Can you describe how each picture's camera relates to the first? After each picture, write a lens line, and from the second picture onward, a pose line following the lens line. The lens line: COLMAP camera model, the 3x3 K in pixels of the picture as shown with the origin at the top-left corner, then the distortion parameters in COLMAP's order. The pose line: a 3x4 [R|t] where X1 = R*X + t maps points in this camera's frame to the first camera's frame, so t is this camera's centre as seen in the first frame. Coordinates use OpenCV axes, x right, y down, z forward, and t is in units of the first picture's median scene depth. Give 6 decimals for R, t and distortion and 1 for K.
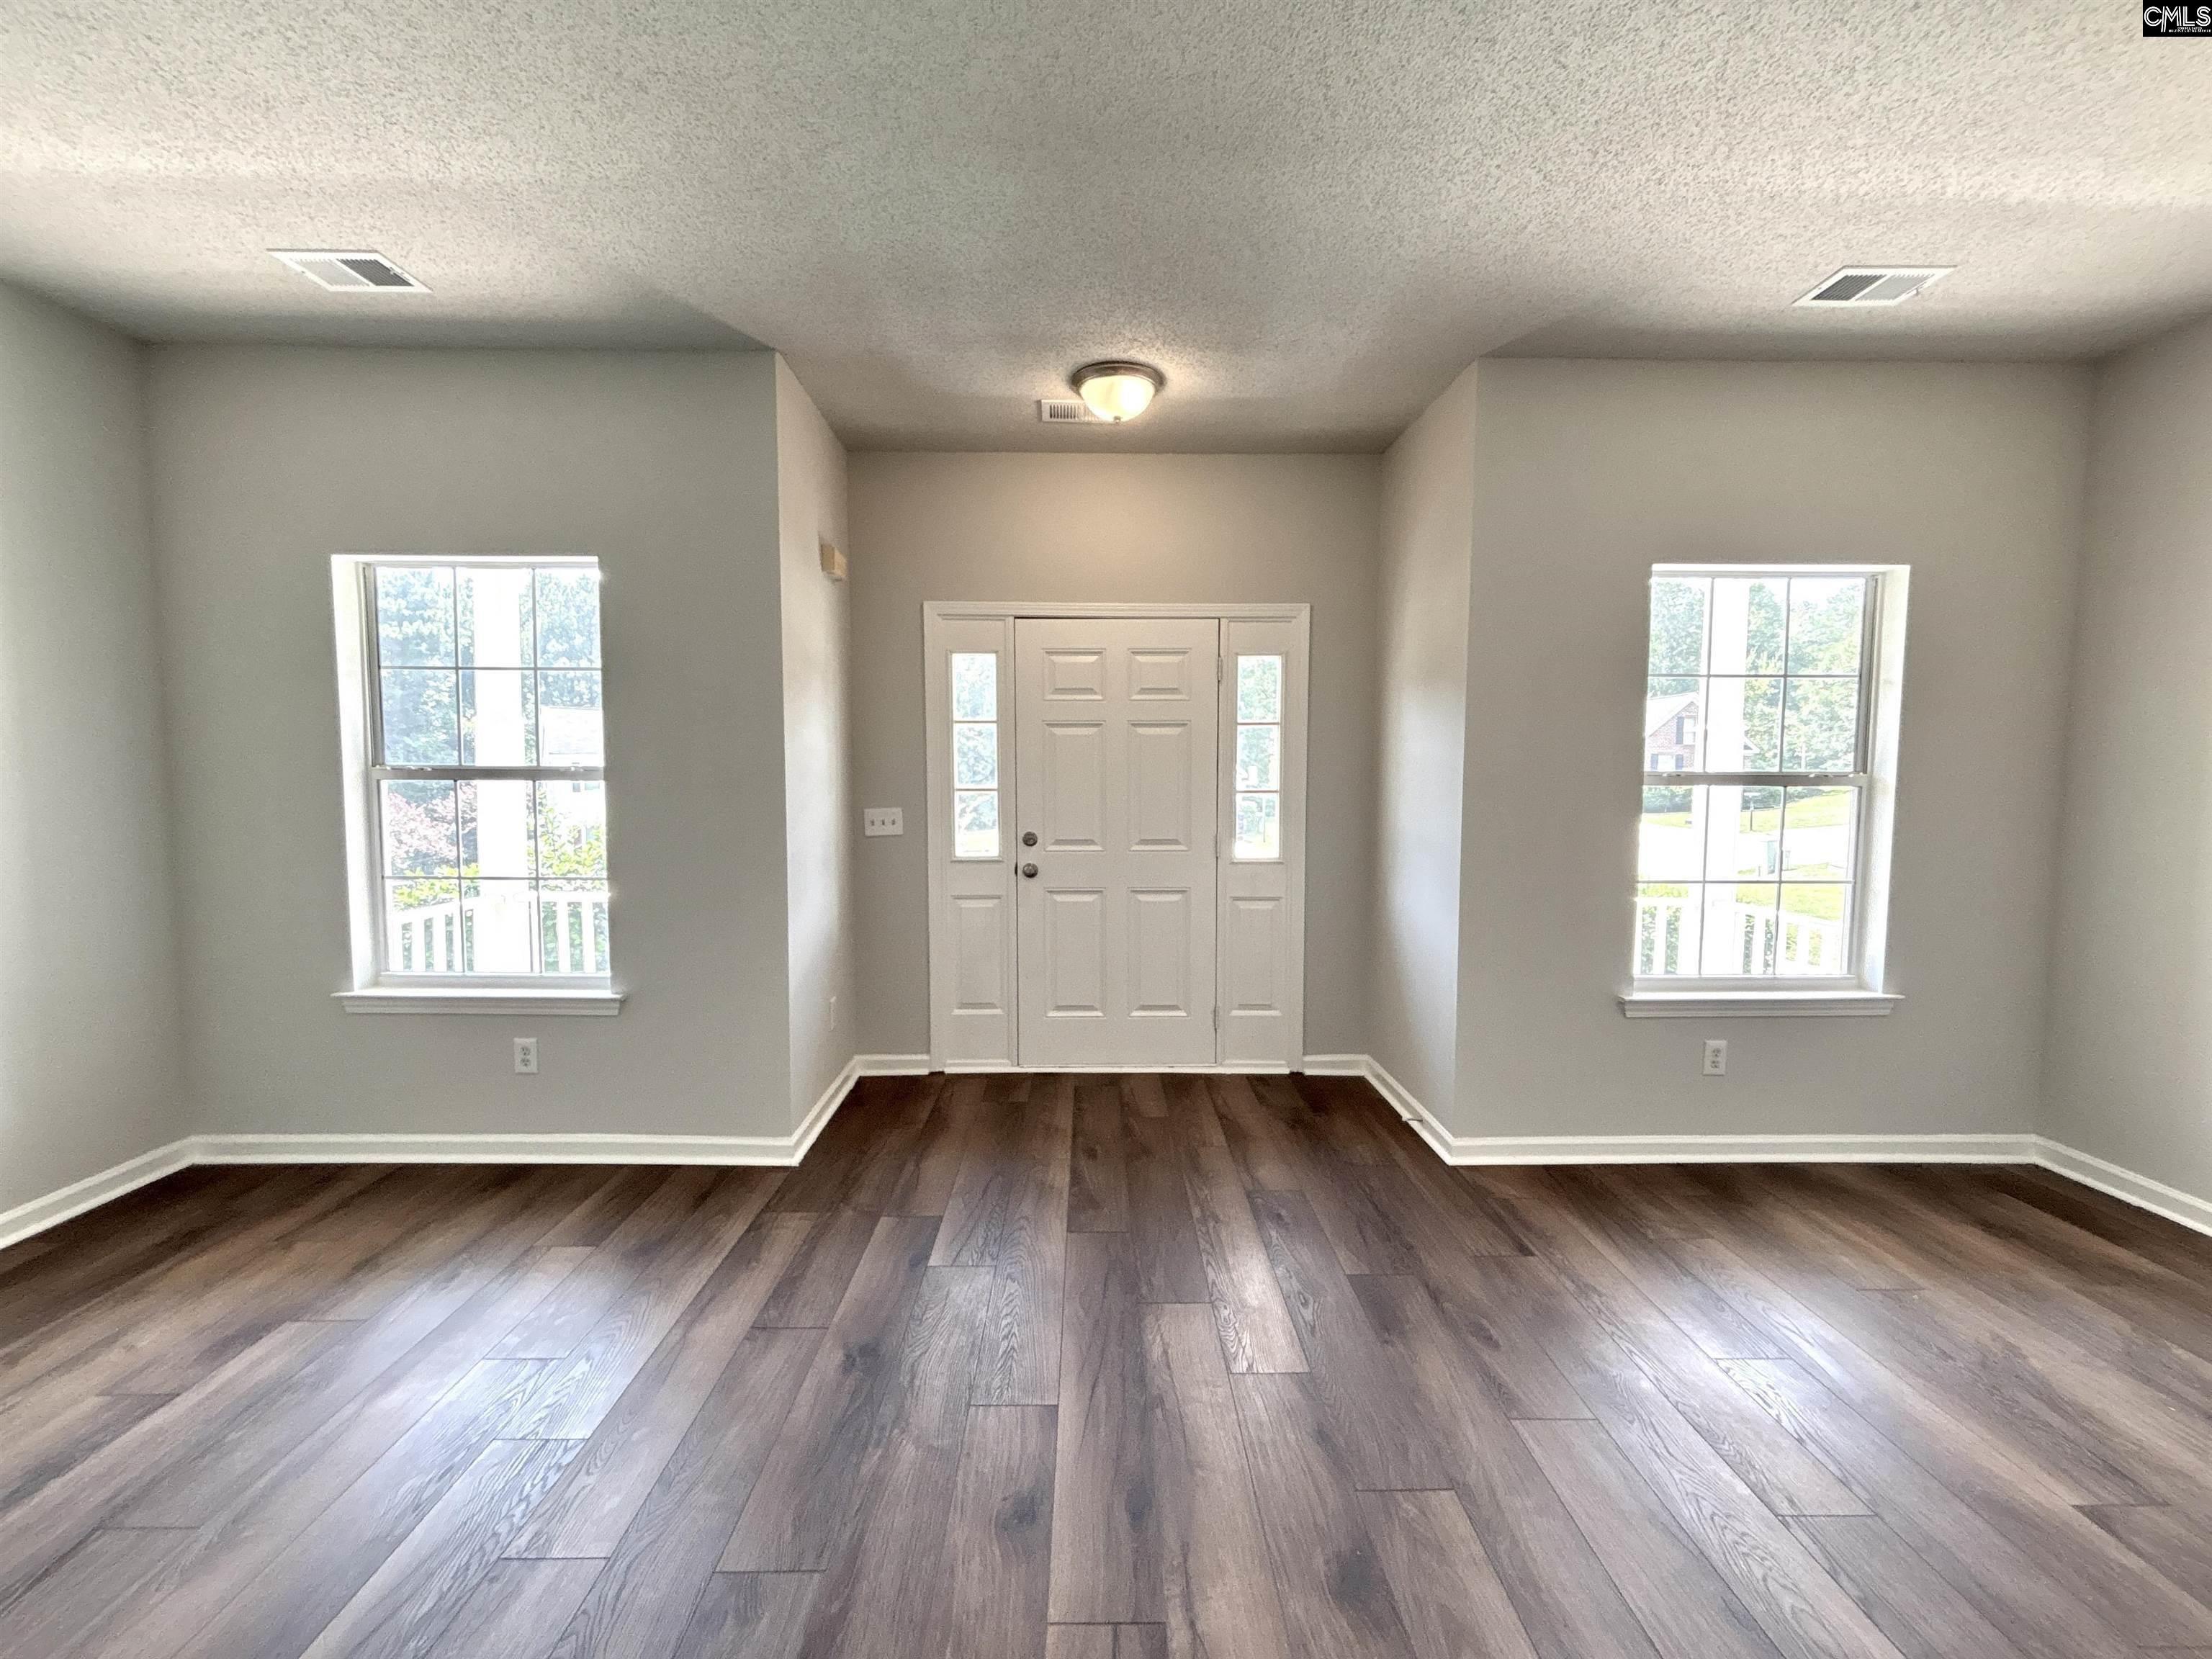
lens RADIAL K [[899.6, 0, 1101.3], [0, 899.6, 828.9], [0, 0, 1]] dist [0.006421, -0.000324]
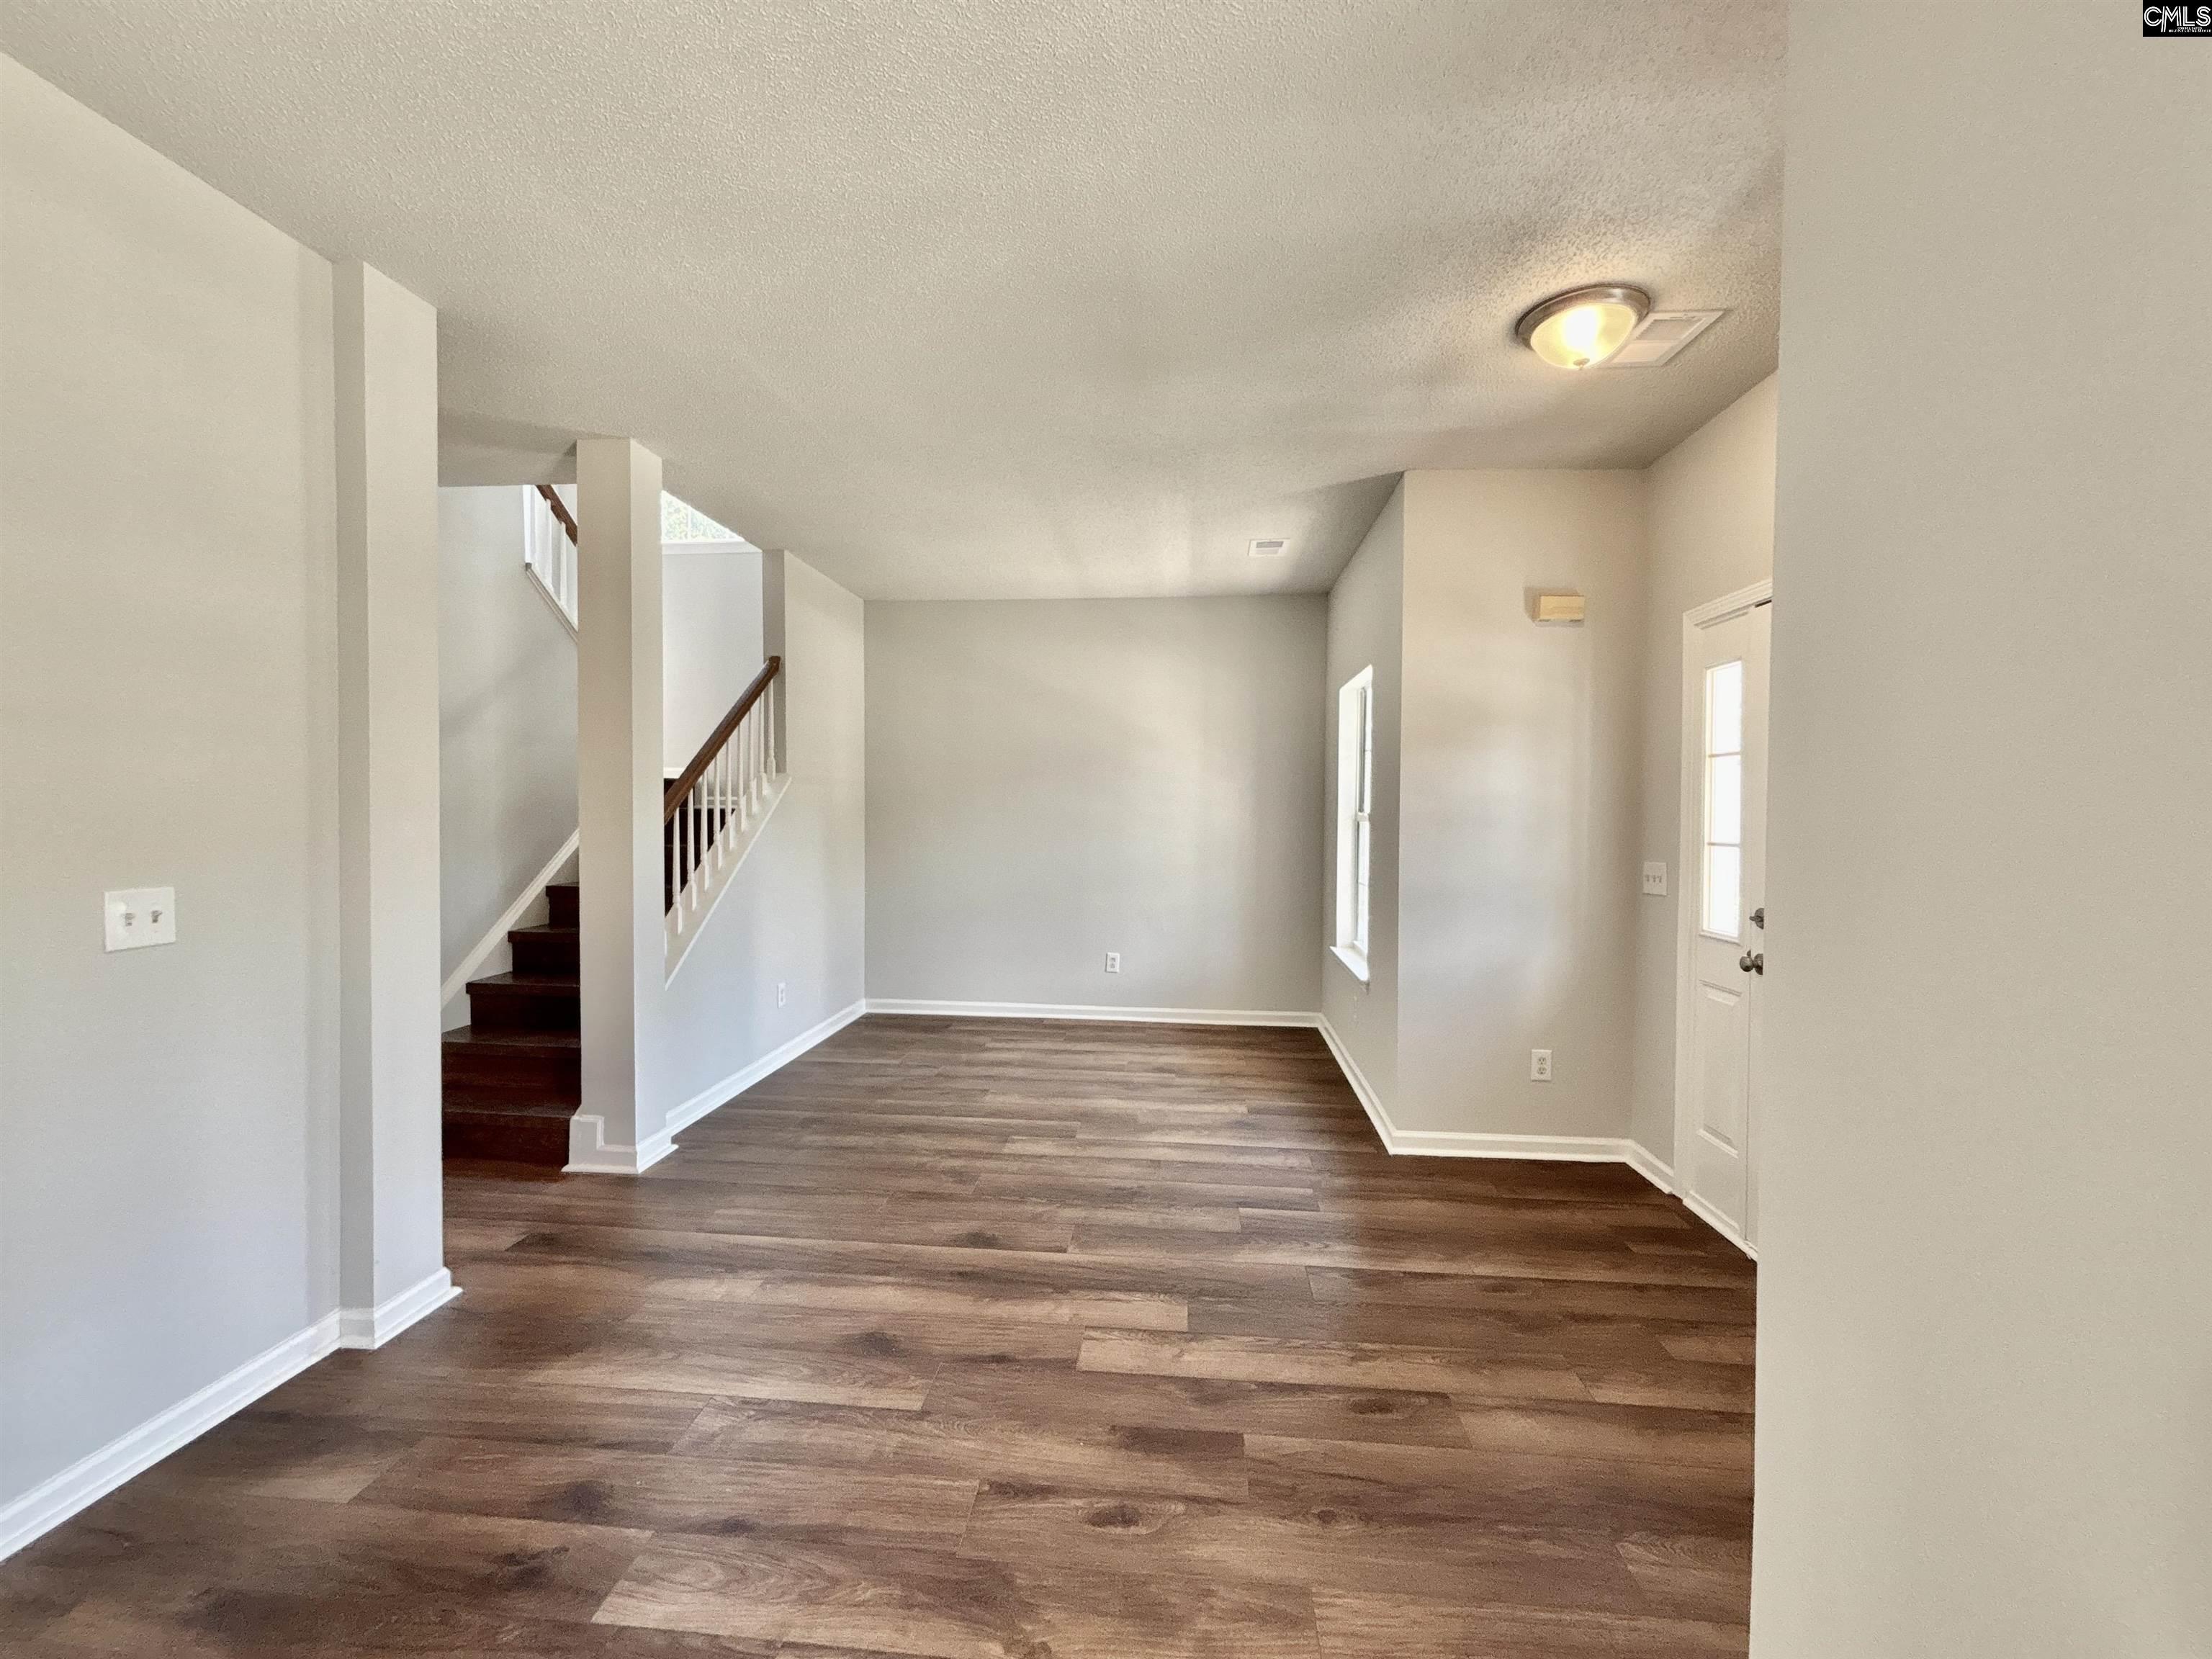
lens RADIAL K [[901.9, 0, 1106.2], [0, 901.9, 828.8], [0, 0, 1]] dist [0.000669, 0.000491]
pose [[-0.104249, 0.020372, -0.994343, 0.873985], [-0.072399, 0.996982, 0.028017, -0.052657], [0.991913, 0.074910, -0.102459, 0.742702]]
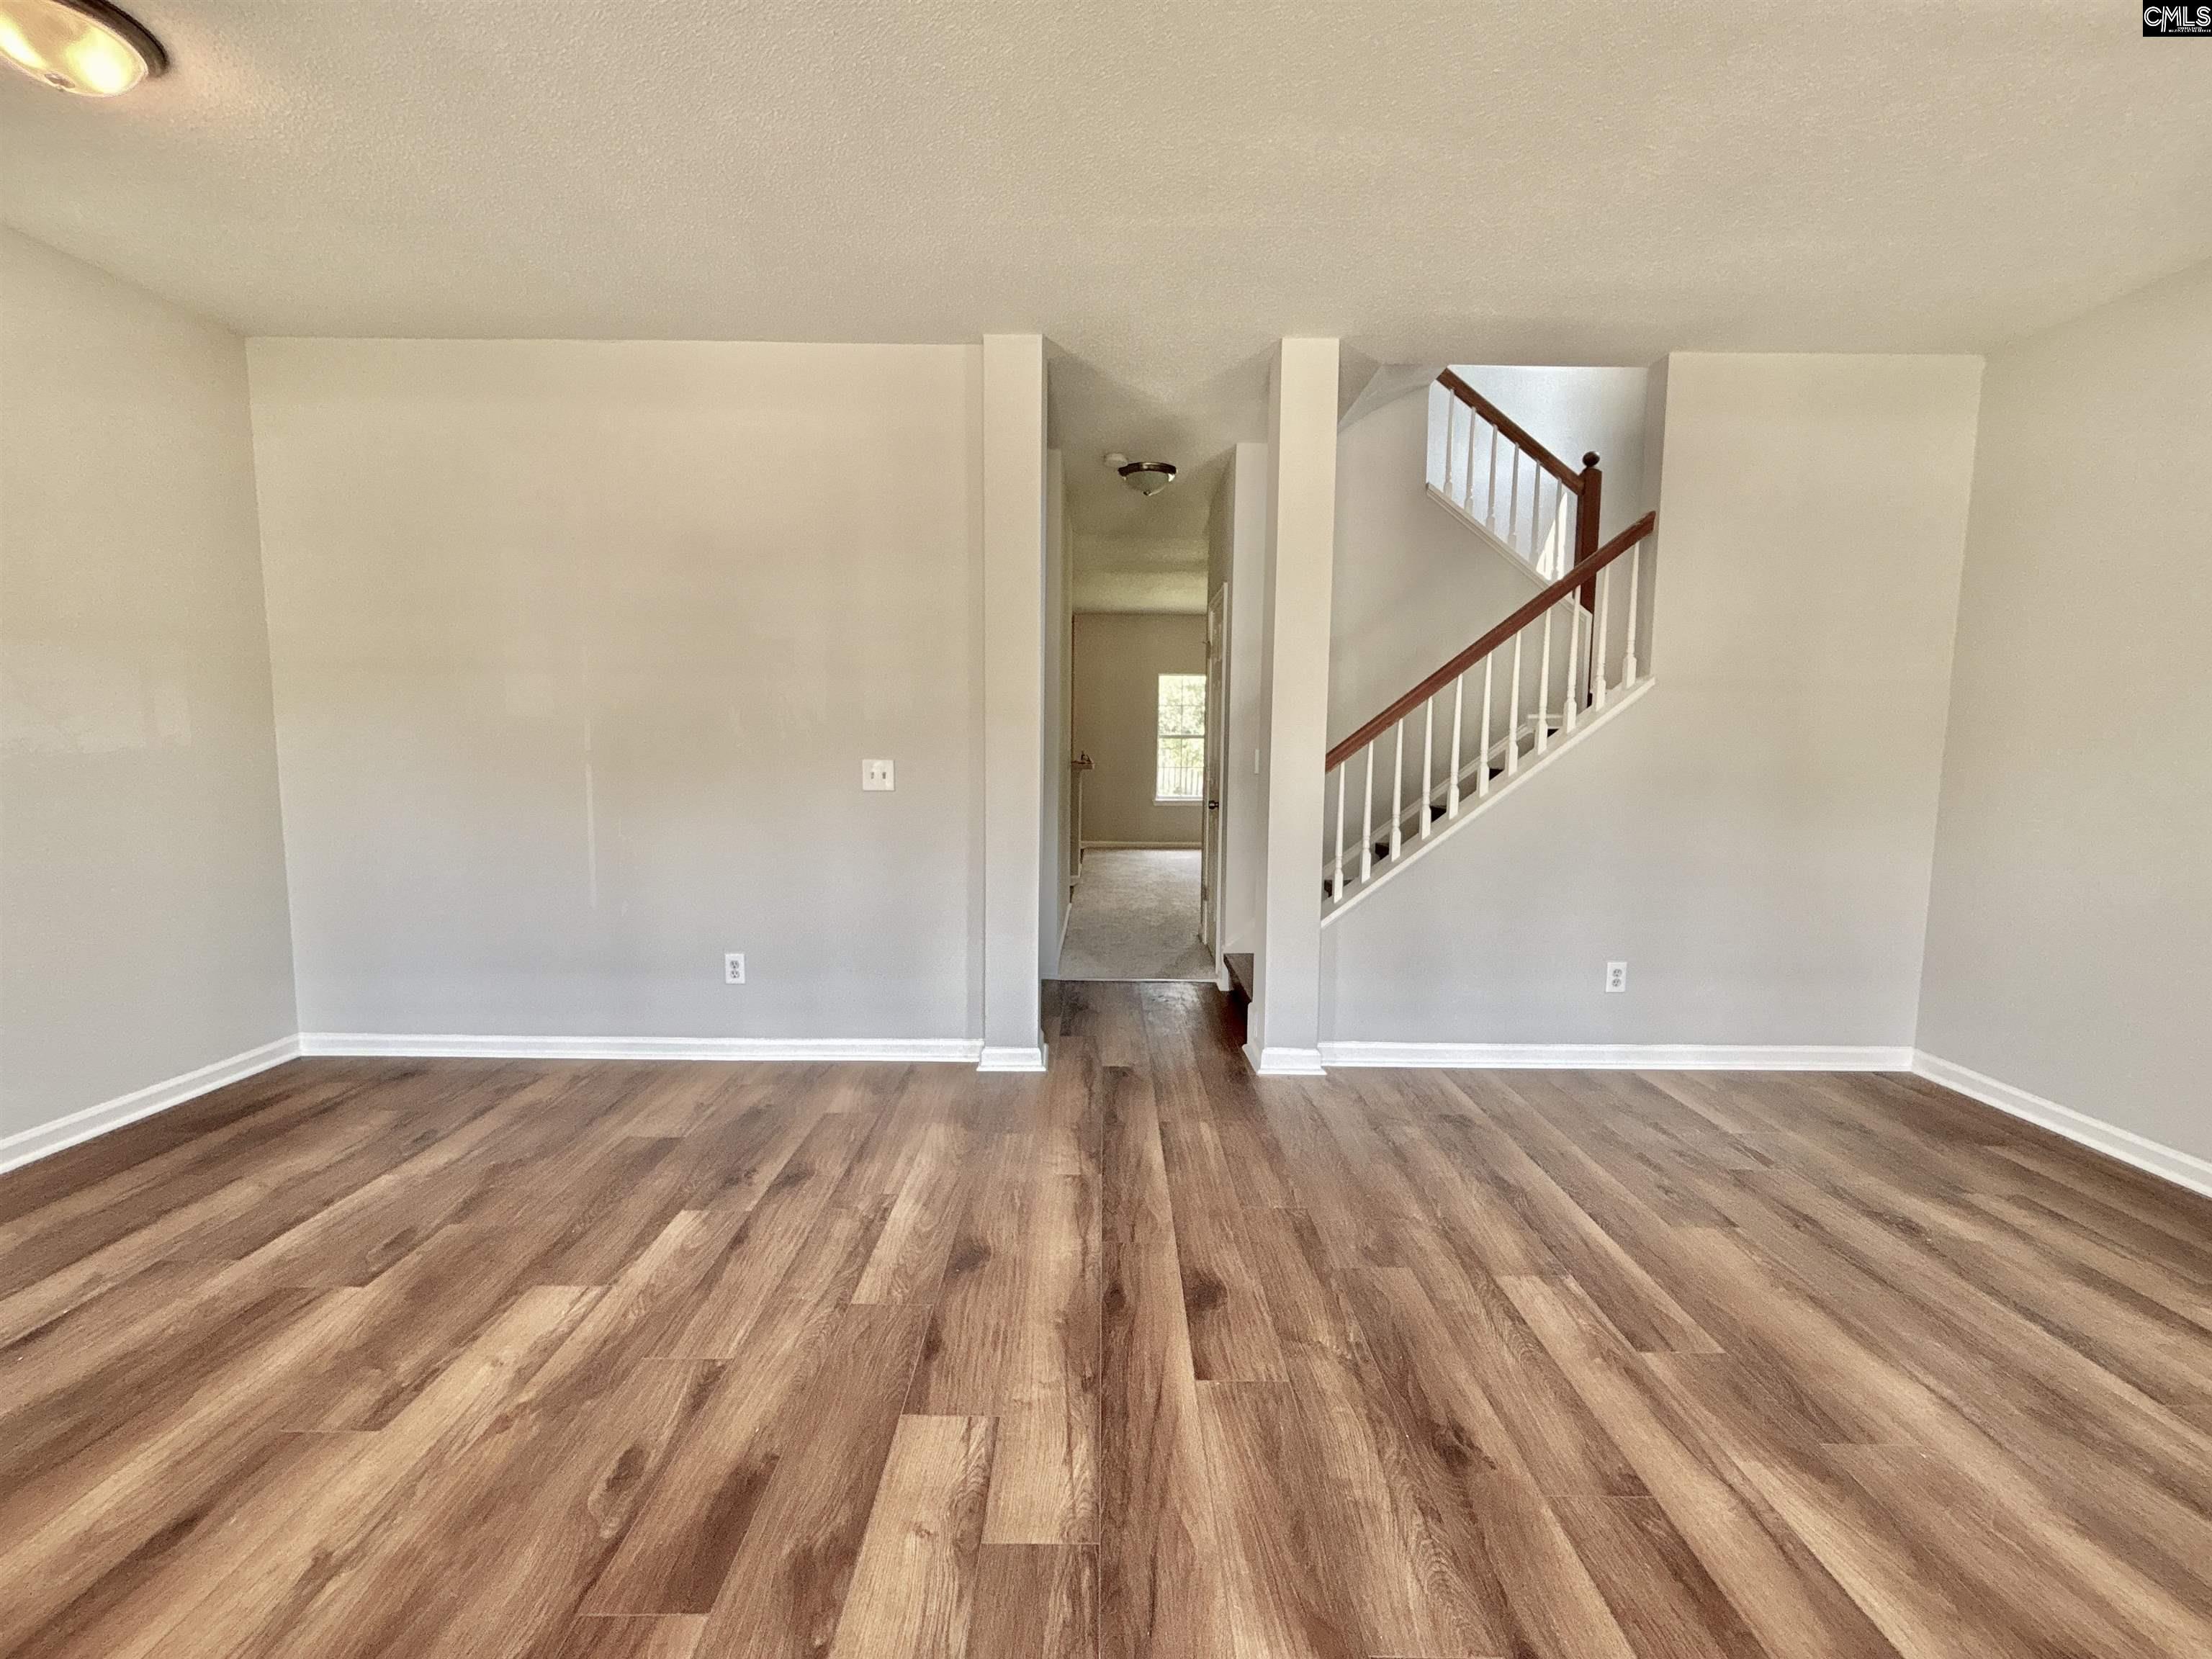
lens RADIAL K [[901.9, 0, 1106.2], [0, 901.9, 828.8], [0, 0, 1]] dist [0.000669, 0.000491]
pose [[-0.999817, -0.017227, 0.008293, 0.029848], [-0.015644, 0.986480, 0.163135, -0.050200], [-0.010991, 0.162975, -0.986569, 1.173555]]
